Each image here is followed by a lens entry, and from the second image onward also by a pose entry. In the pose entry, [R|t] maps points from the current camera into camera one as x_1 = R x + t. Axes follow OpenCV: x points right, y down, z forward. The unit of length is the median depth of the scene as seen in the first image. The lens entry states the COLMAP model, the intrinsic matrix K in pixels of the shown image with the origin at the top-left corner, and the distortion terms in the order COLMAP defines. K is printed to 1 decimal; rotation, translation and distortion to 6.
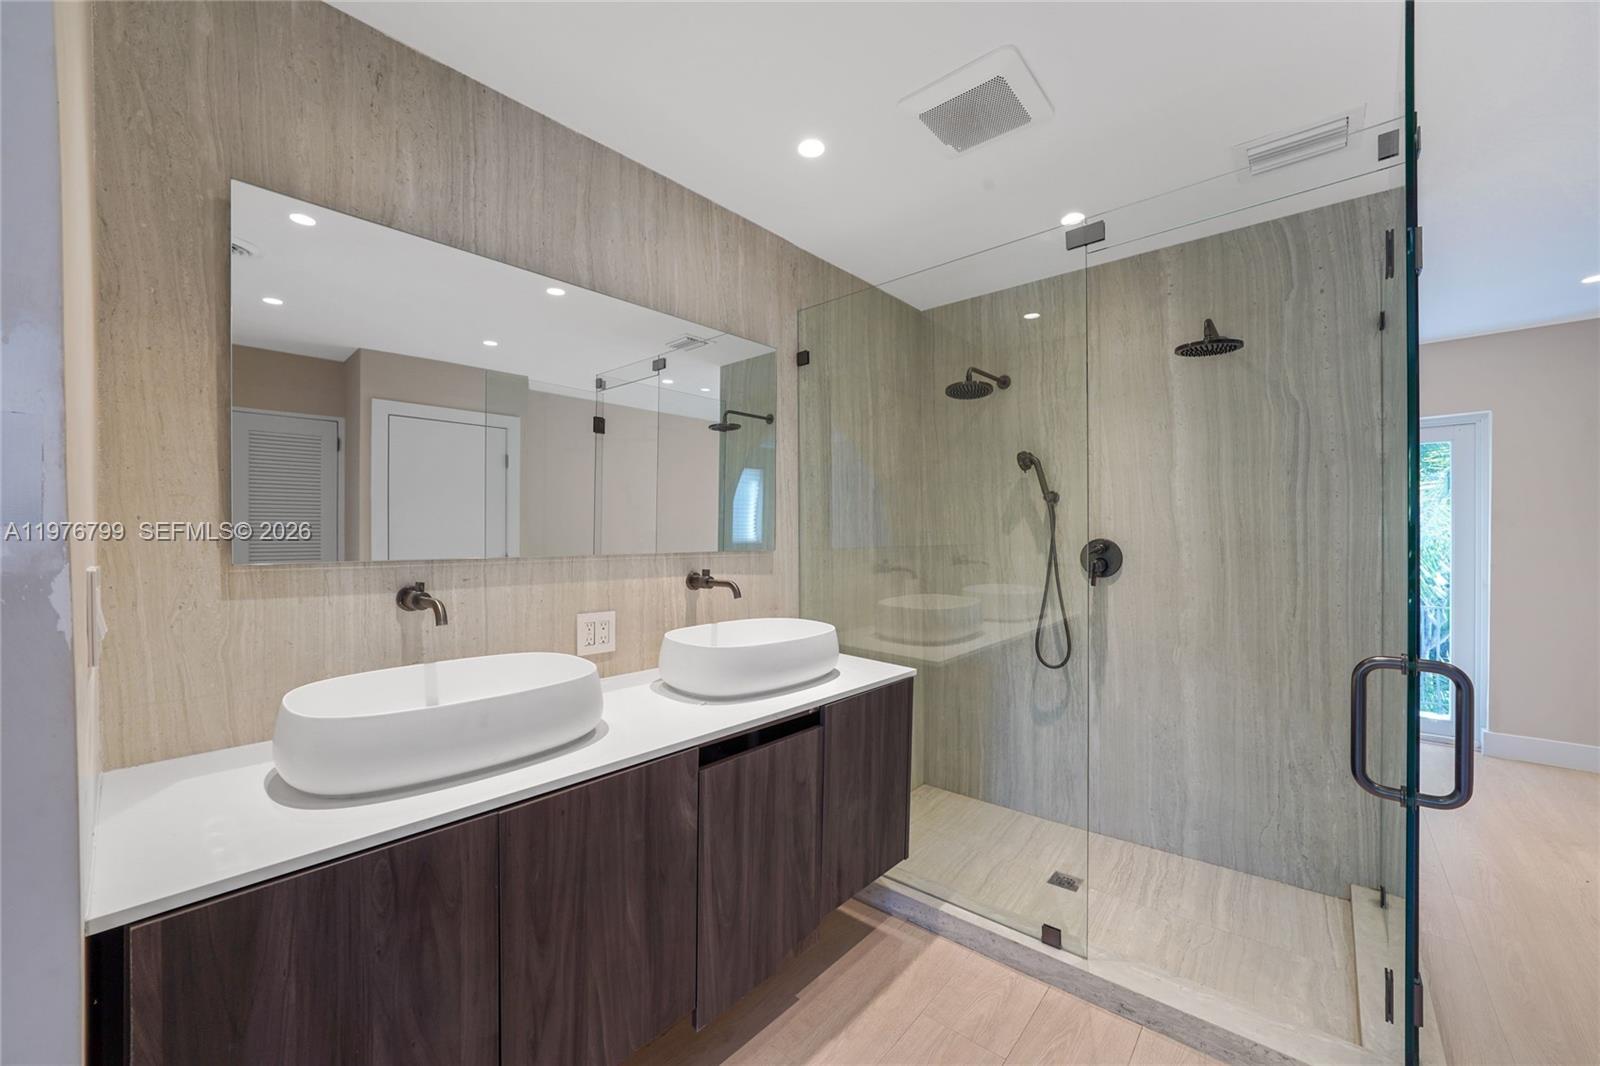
lens RADIAL K [[615.7, 0, 805.7], [0, 615.7, 538.7], [0, 0, 1]] dist [-0.011825, 0.003420]
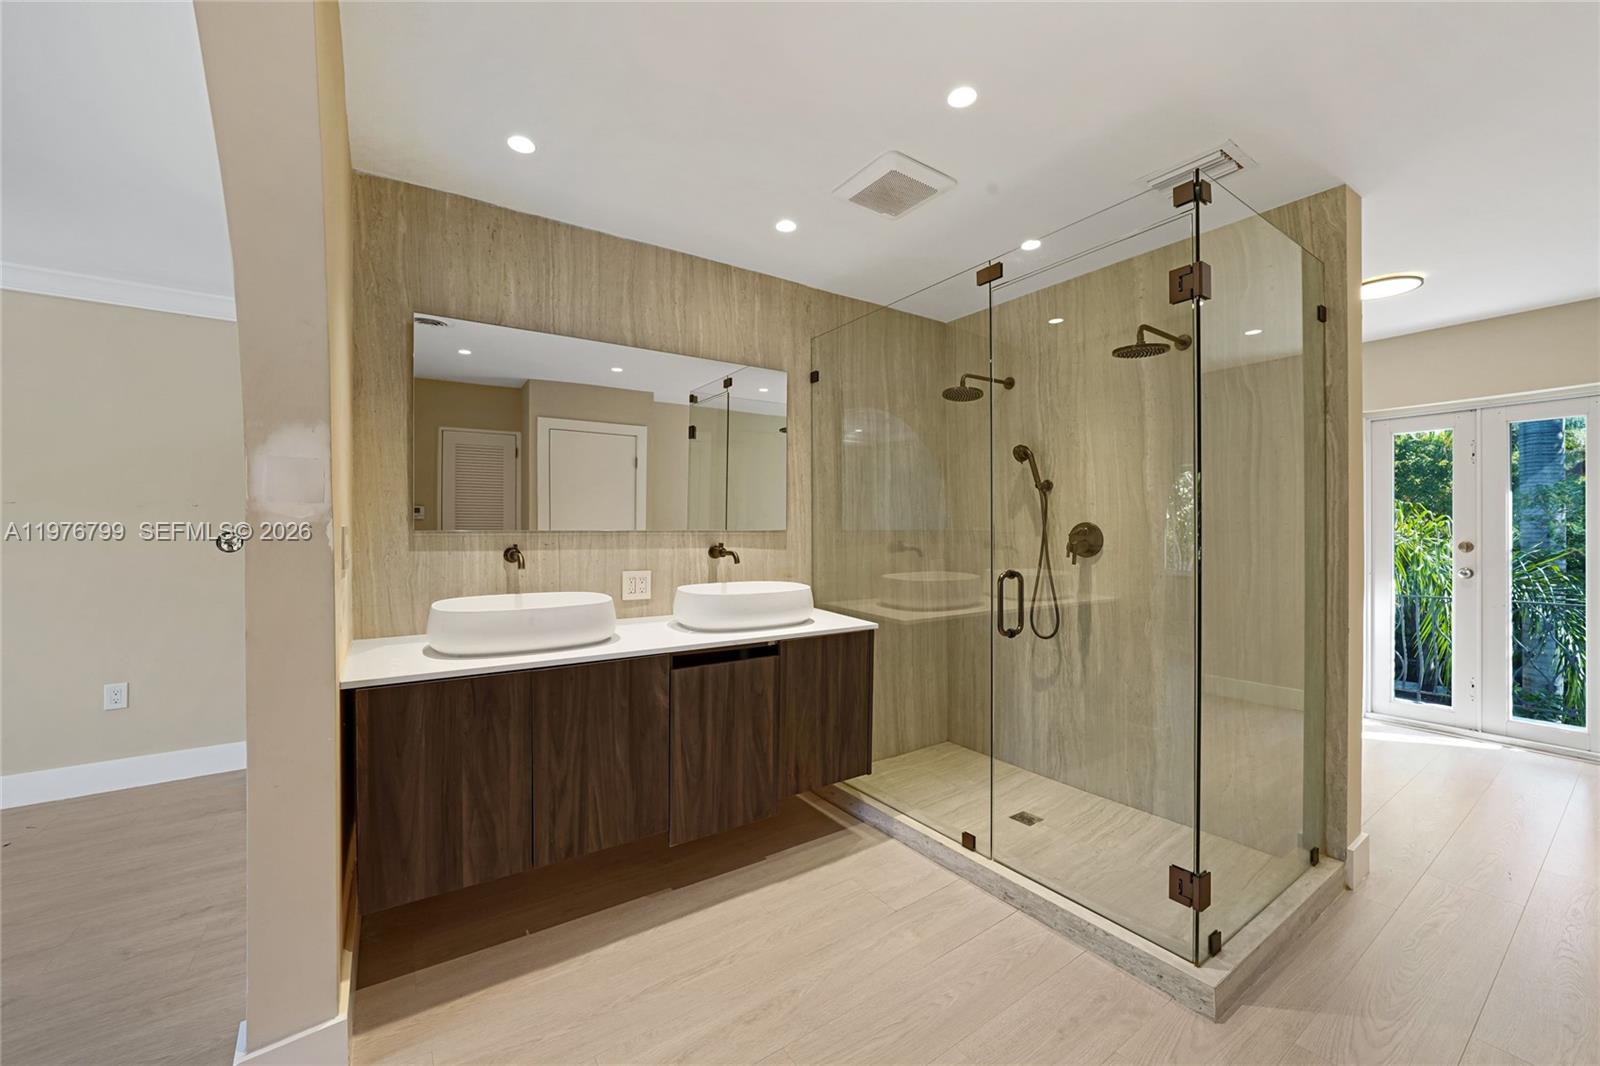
lens RADIAL K [[618.8, 0, 805.3], [0, 618.8, 528.0], [0, 0, 1]] dist [-0.000705, -0.000417]
pose [[0.968635, 0.002058, -0.248480, 0.367352], [-0.003539, 0.999979, -0.005512, 0.025373], [0.248464, 0.006219, 0.968621, -0.274656]]
